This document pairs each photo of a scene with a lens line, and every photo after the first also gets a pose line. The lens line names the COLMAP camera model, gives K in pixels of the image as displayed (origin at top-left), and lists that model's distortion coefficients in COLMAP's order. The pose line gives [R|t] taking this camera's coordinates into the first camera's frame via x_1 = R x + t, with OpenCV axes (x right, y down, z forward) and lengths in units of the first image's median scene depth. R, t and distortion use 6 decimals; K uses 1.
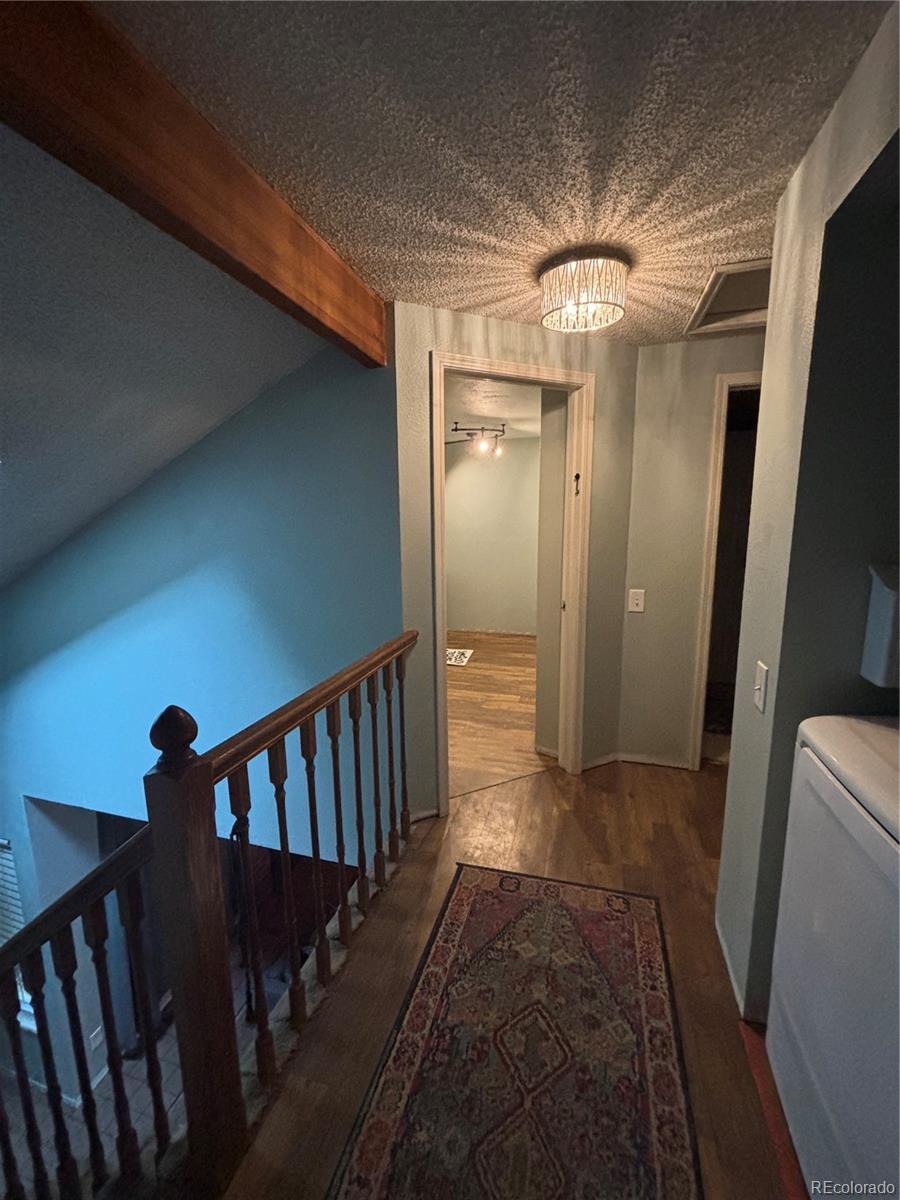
lens RADIAL K [[480.6, 0, 443.6], [0, 480.6, 598.7], [0, 0, 1]] dist [0.001479, 0.000059]
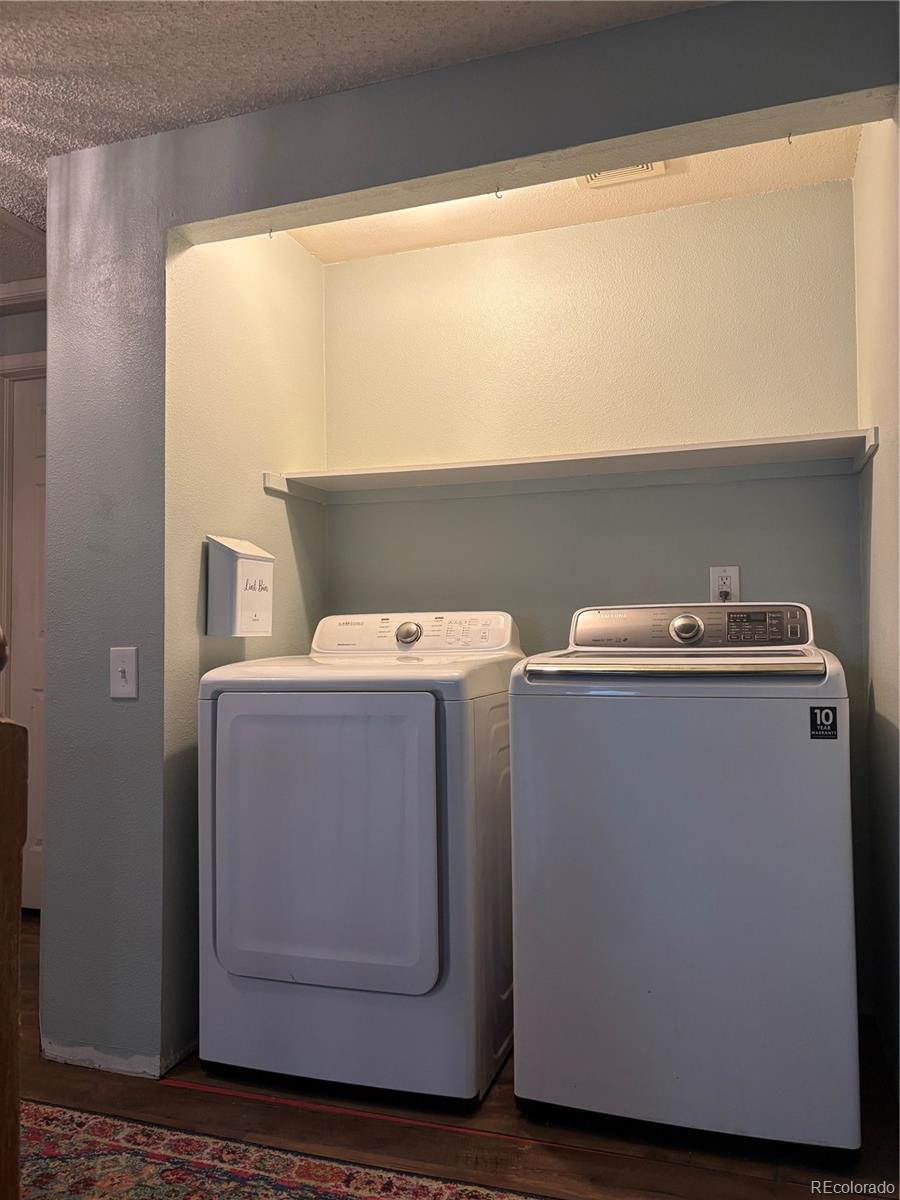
lens RADIAL K [[901.5, 0, 447.8], [0, 901.5, 600.6], [0, 0, 1]] dist [0.041282, -0.041427]
pose [[0.055697, 0.051742, 0.997106, -1.063539], [0.165856, 0.984302, -0.060342, 0.271055], [-0.984576, 0.168737, 0.046241, 0.340344]]
